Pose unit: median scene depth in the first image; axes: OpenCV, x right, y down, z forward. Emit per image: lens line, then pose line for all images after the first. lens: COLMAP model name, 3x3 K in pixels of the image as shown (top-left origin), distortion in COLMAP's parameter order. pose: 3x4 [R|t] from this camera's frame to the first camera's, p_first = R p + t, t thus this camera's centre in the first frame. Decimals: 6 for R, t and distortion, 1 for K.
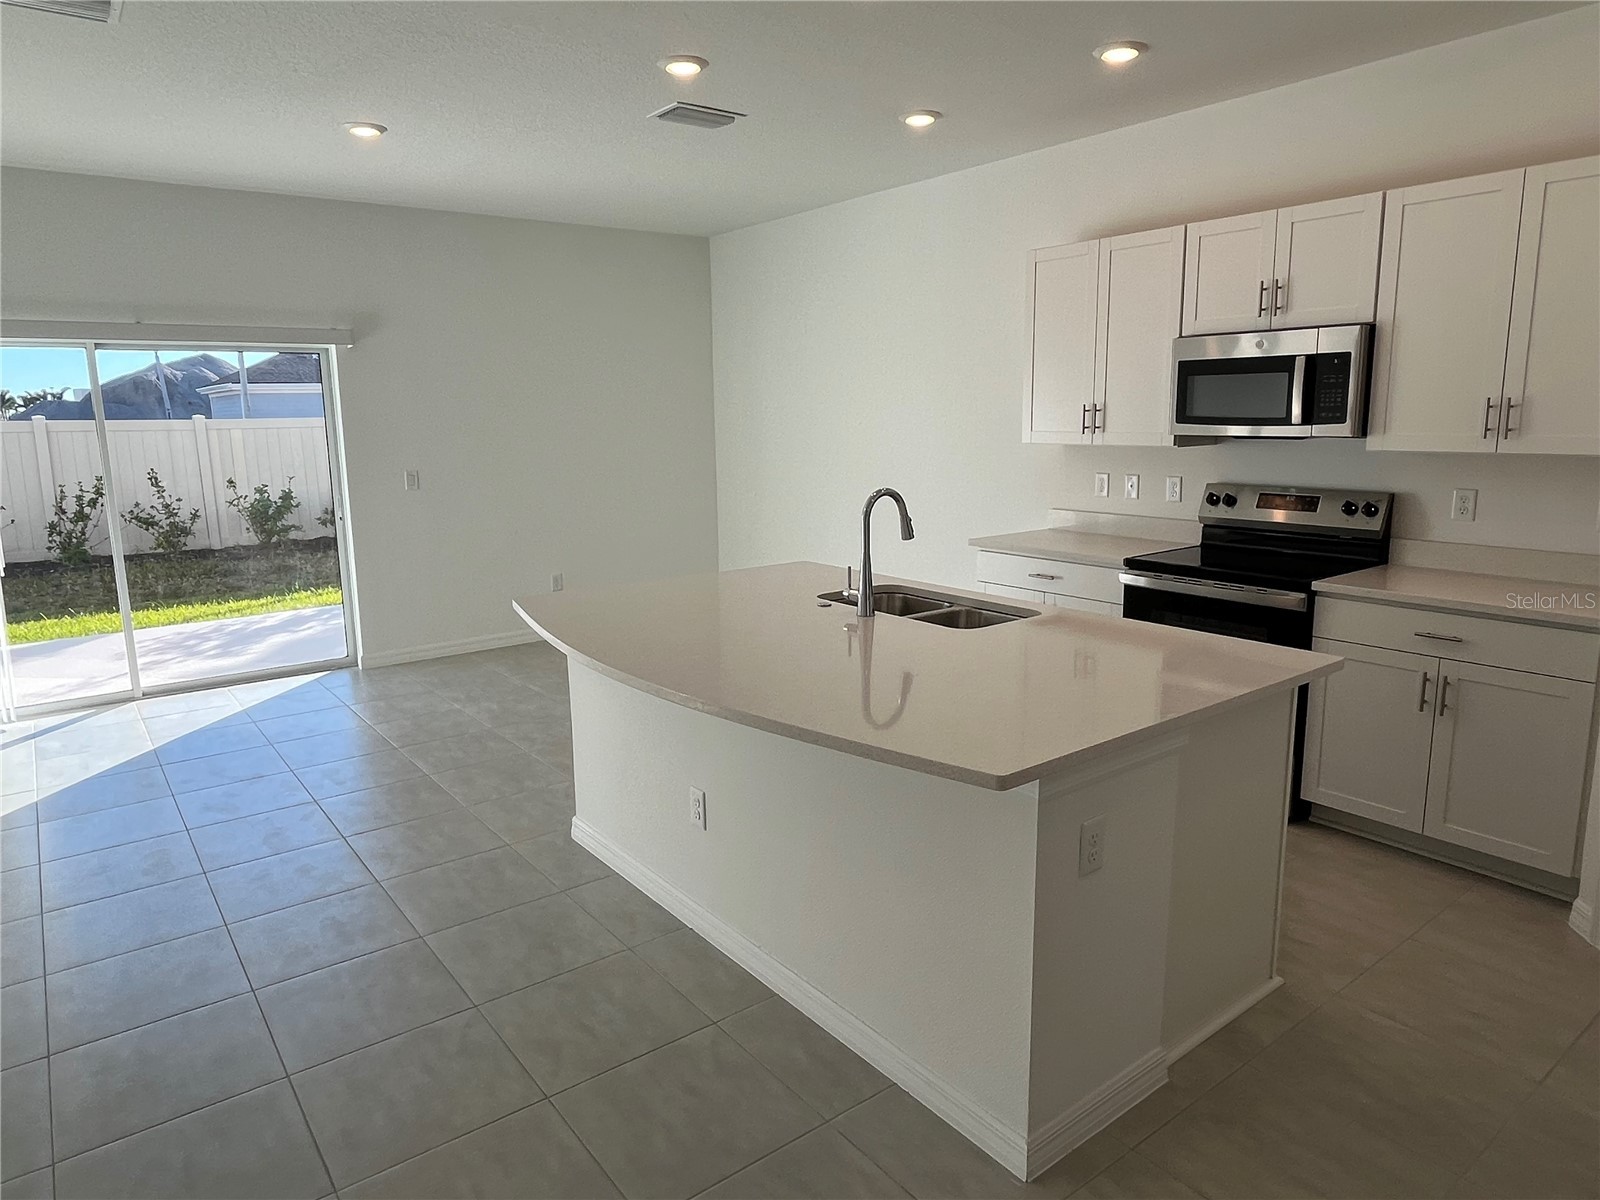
lens RADIAL K [[1009.8, 0, 791.6], [0, 1009.8, 587.0], [0, 0, 1]] dist [0.001230, -0.000228]
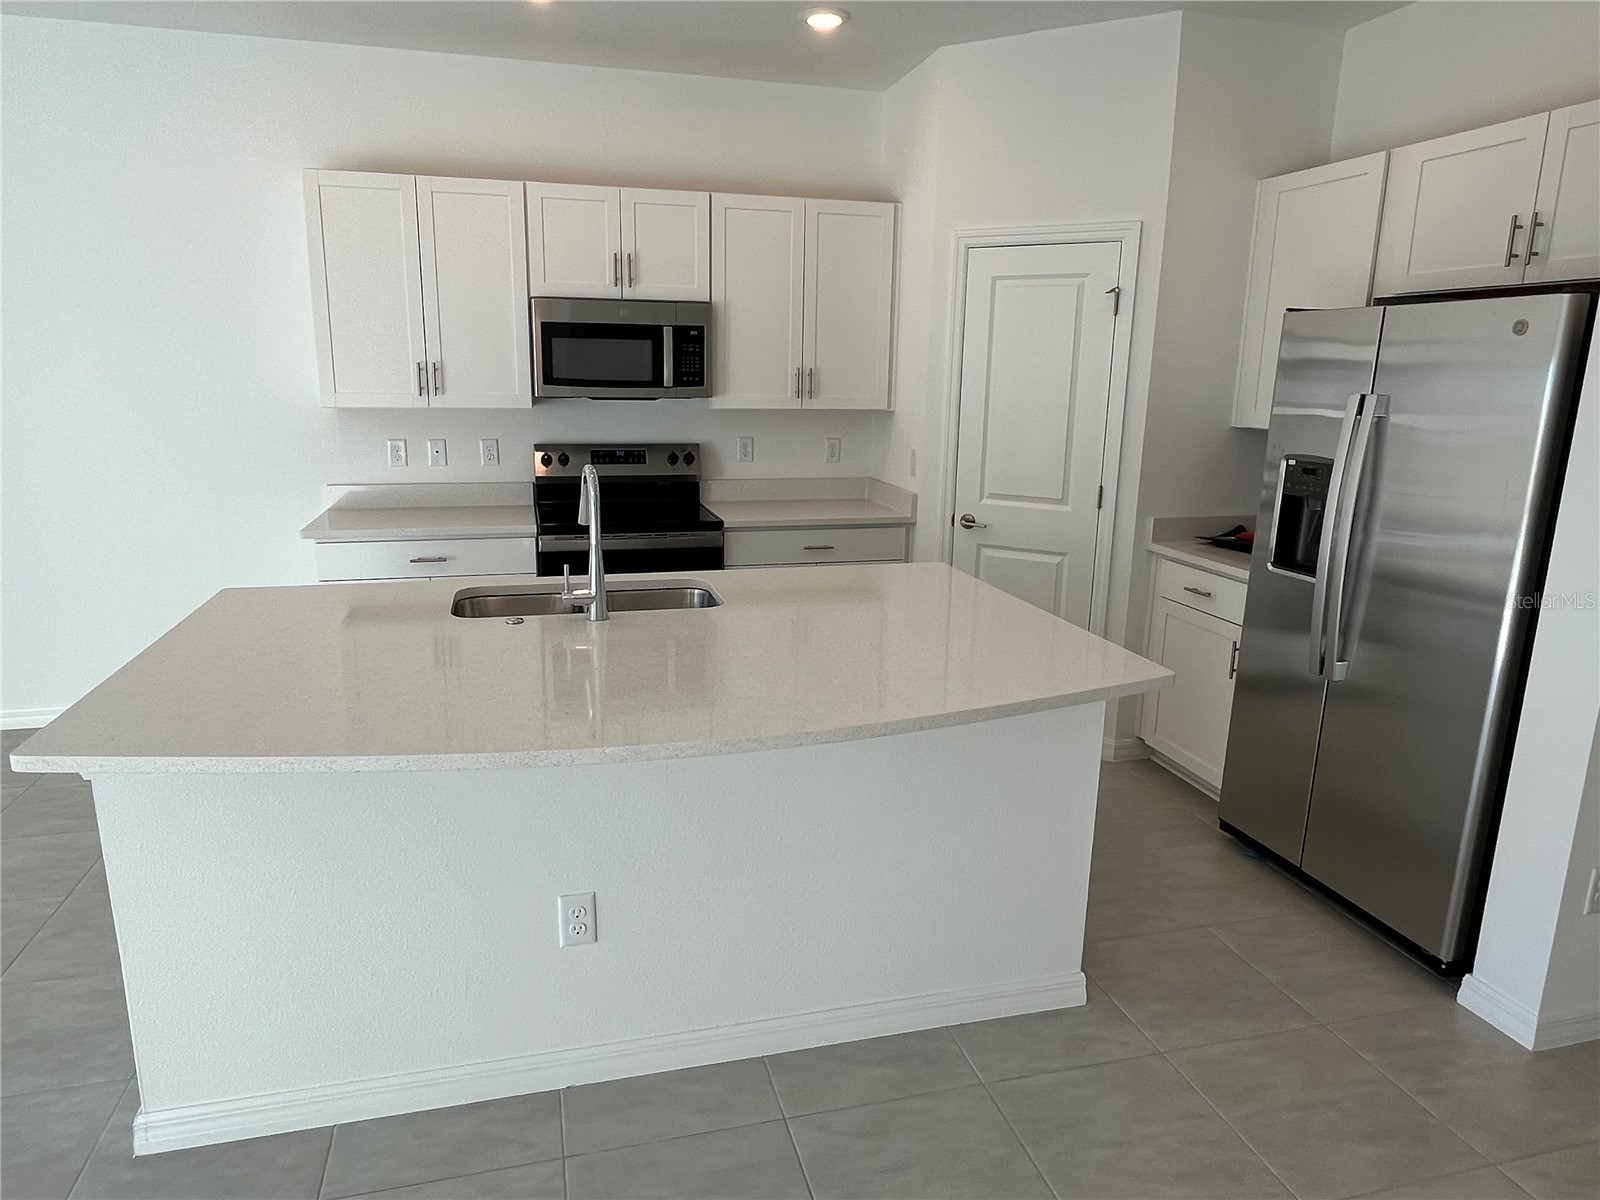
lens RADIAL K [[1009.8, 0, 791.6], [0, 1009.8, 587.0], [0, 0, 1]] dist [0.001230, -0.000228]
pose [[0.380509, -0.179168, 0.907255, -0.185581], [0.140202, 0.980889, 0.134908, -0.026551], [-0.914088, 0.075865, 0.398357, 0.157000]]
